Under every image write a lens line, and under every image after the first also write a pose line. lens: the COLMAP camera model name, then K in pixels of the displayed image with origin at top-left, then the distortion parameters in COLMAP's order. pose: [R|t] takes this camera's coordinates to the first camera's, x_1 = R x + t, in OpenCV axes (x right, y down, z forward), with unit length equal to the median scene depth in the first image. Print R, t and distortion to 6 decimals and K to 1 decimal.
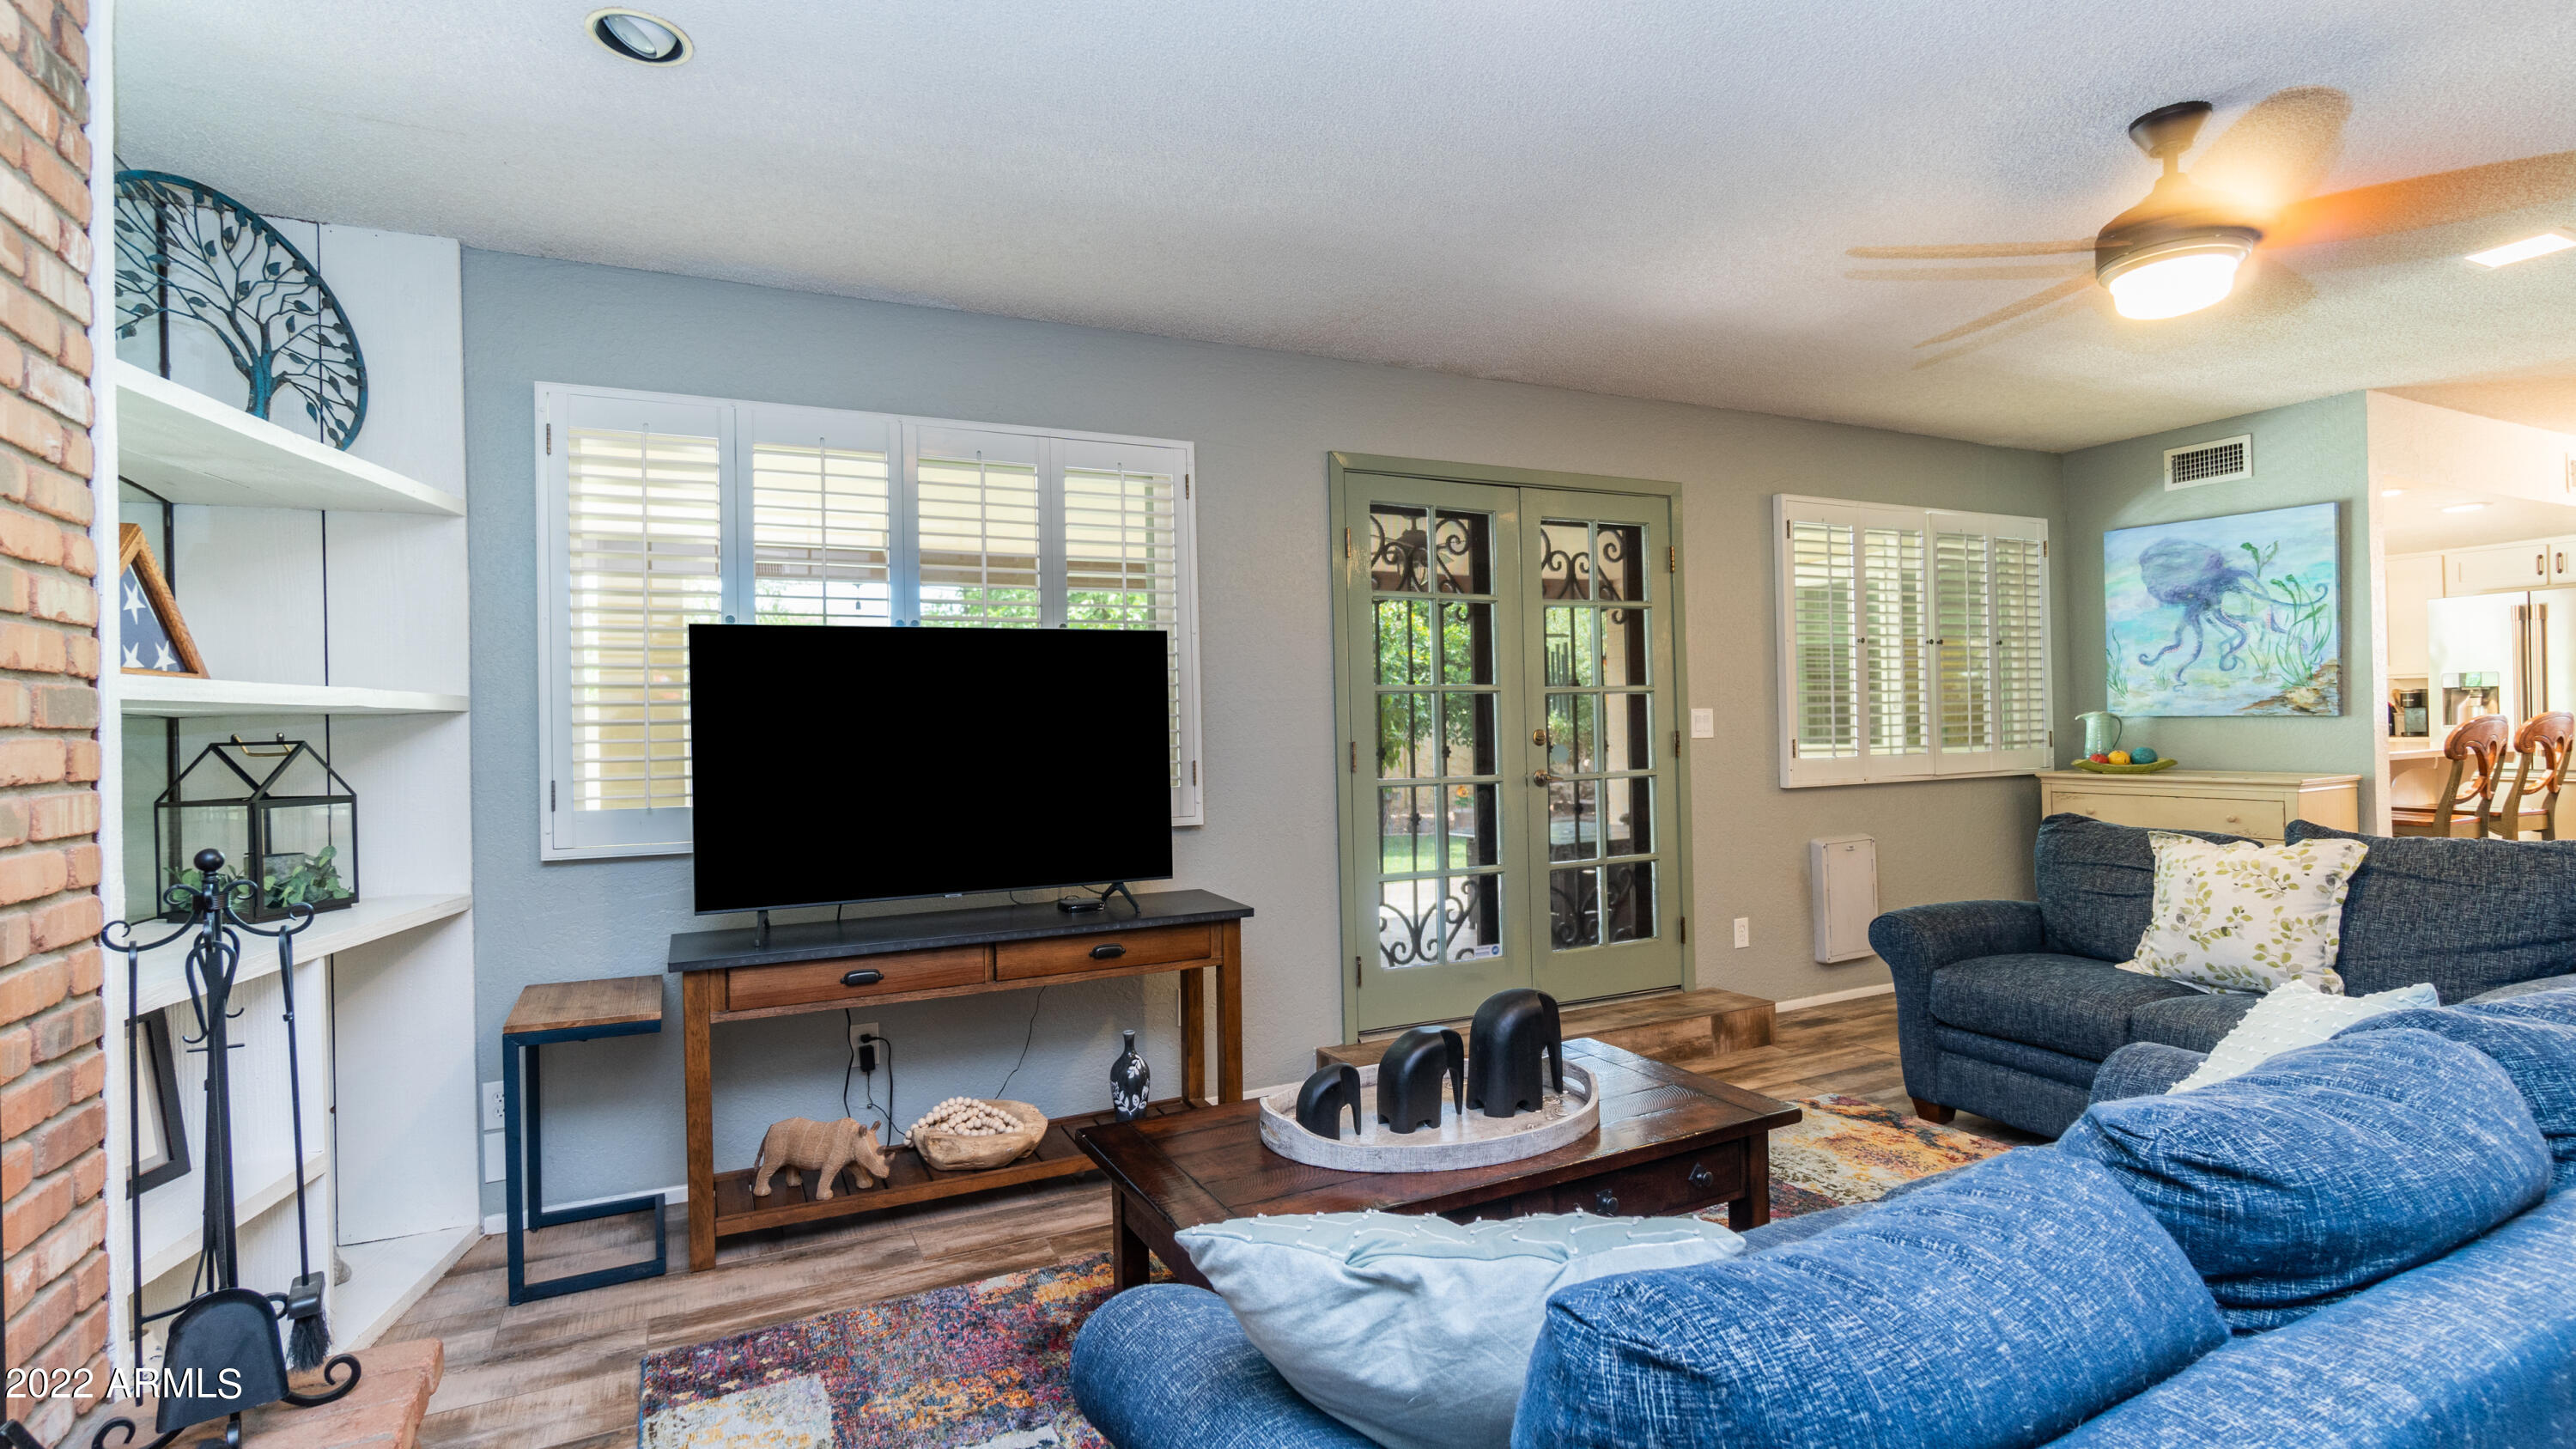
lens RADIAL K [[1218.2, 0, 1288.9], [0, 1218.2, 725.2], [0, 0, 1]] dist [0.000588, 0.000157]
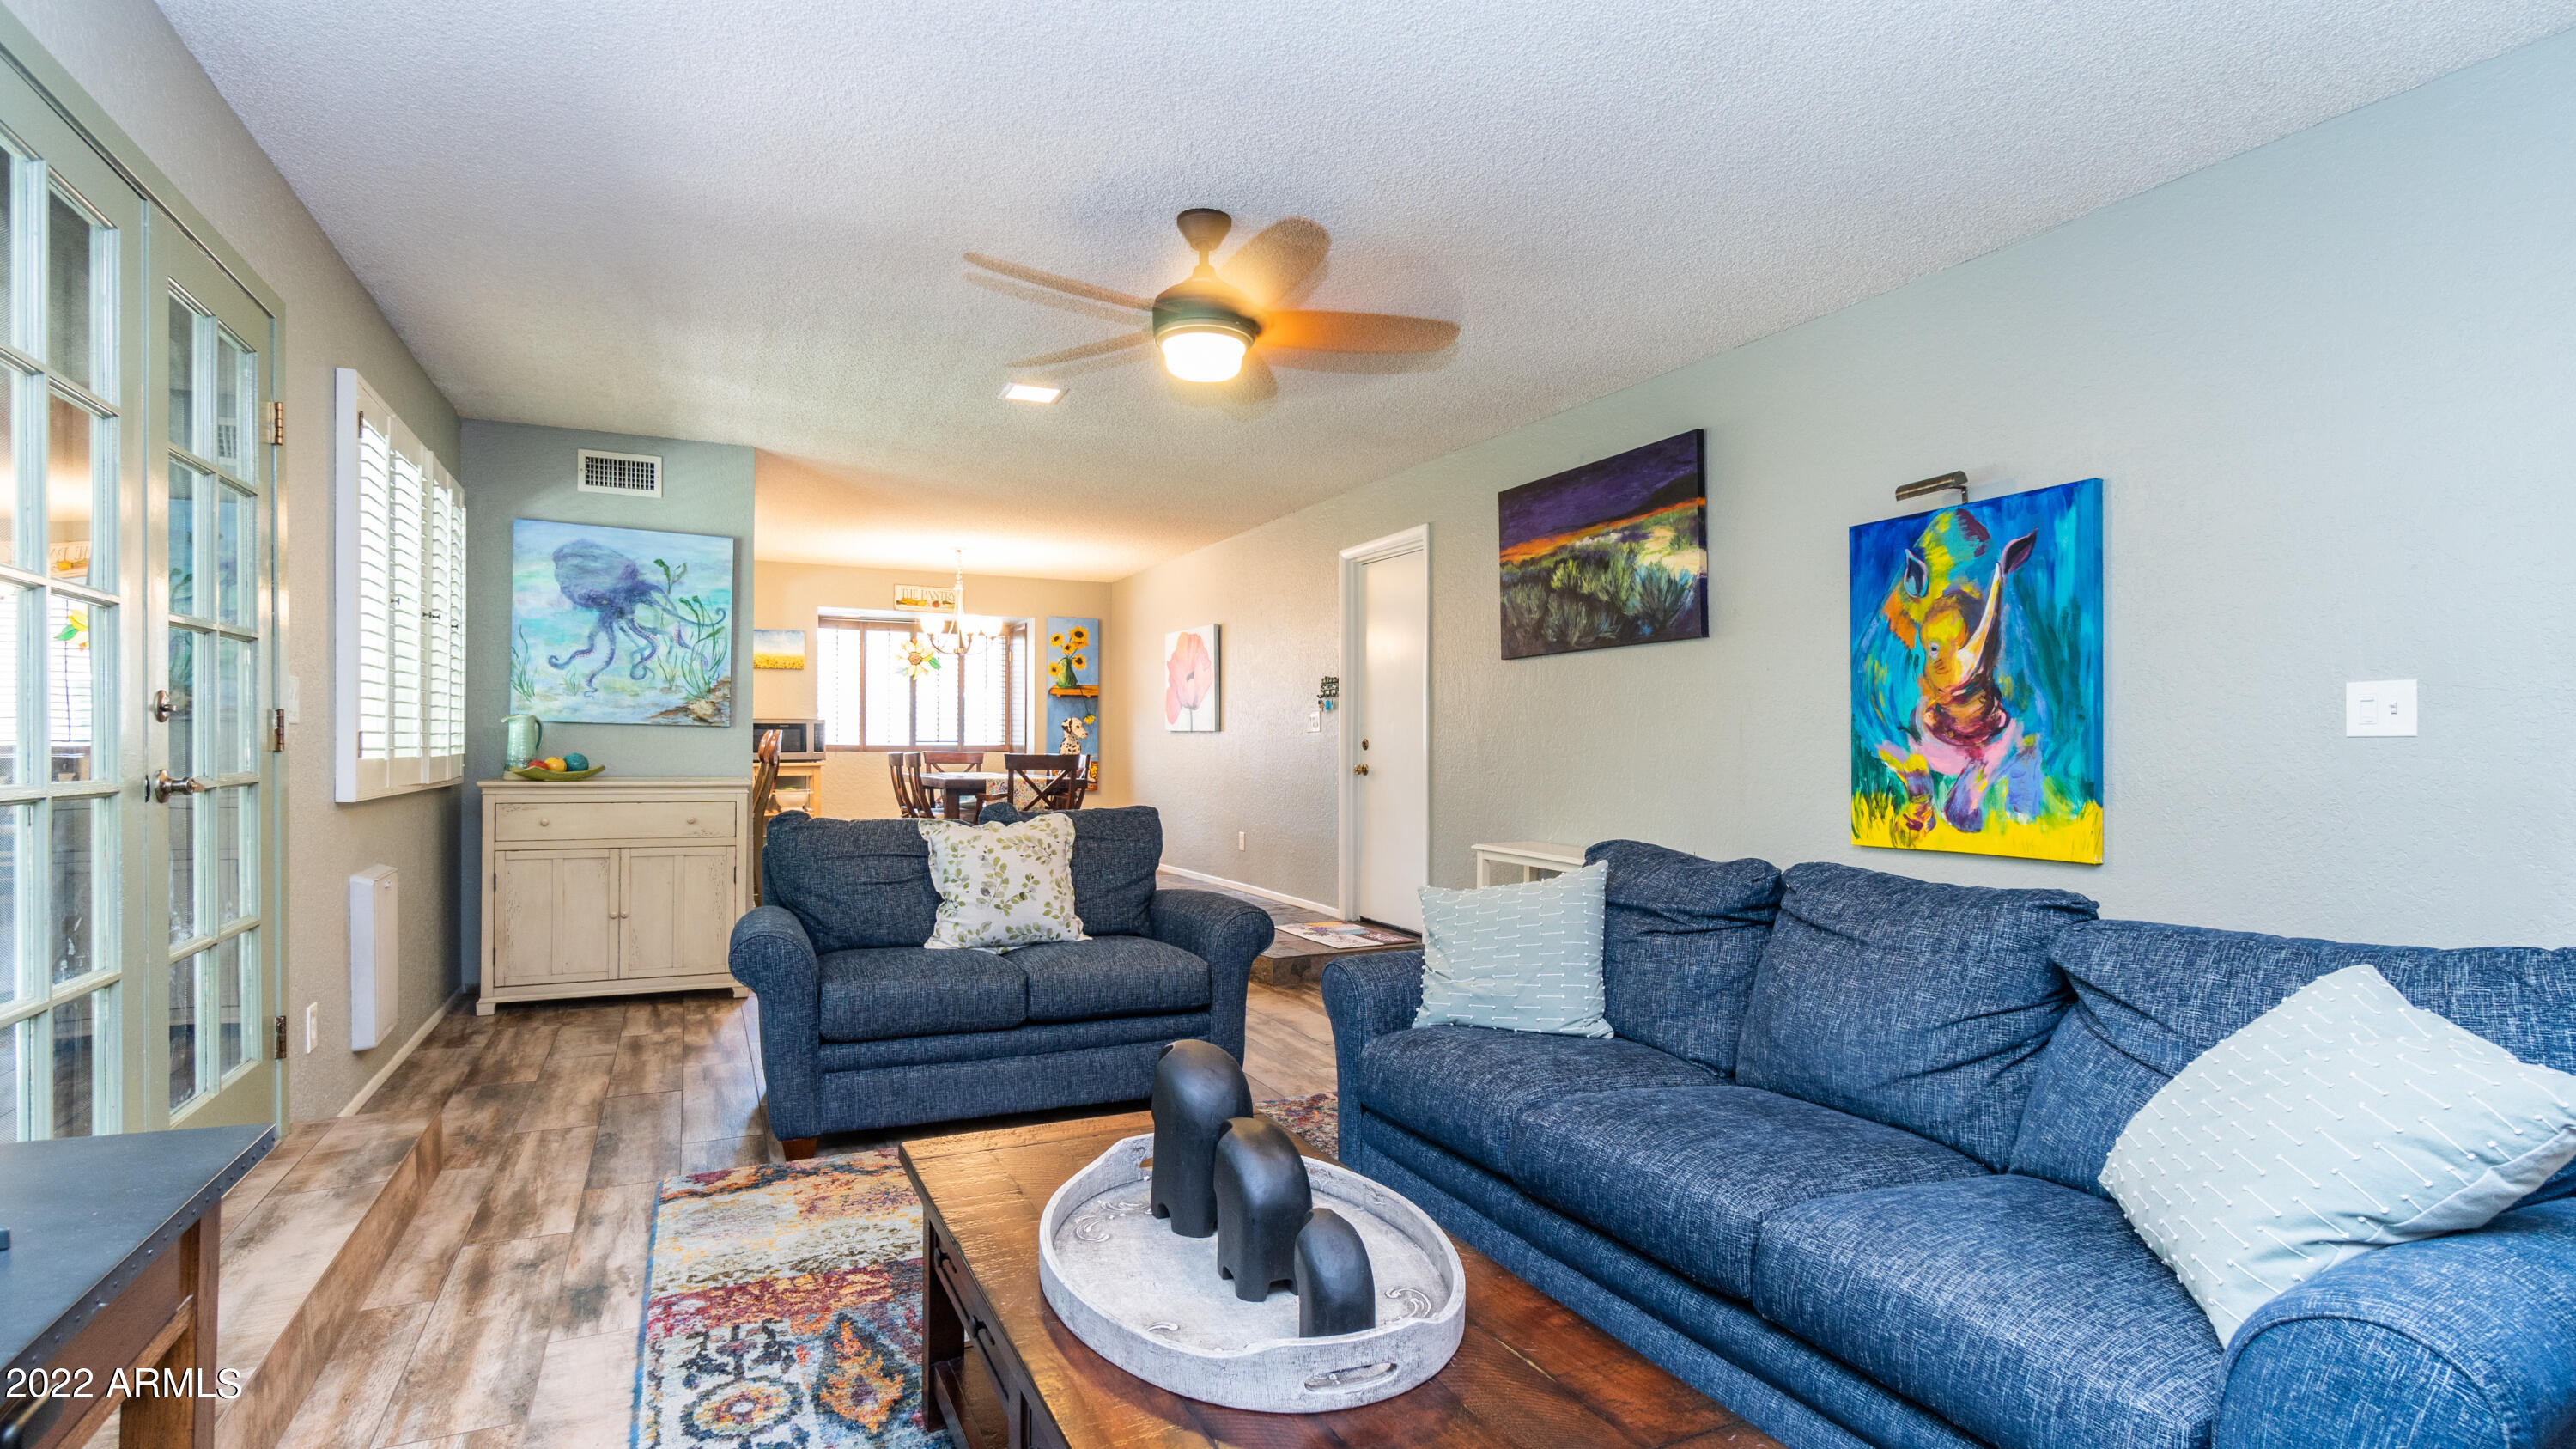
lens RADIAL K [[1218.2, 0, 1256.0], [0, 1218.2, 760.0], [0, 0, 1]] dist [0.000588, 0.000157]
pose [[0.023048, 0.008506, 0.999698, -0.247264], [-0.007673, 0.999936, -0.008331, 0.027752], [-0.999705, -0.007479, 0.023112, 0.456120]]
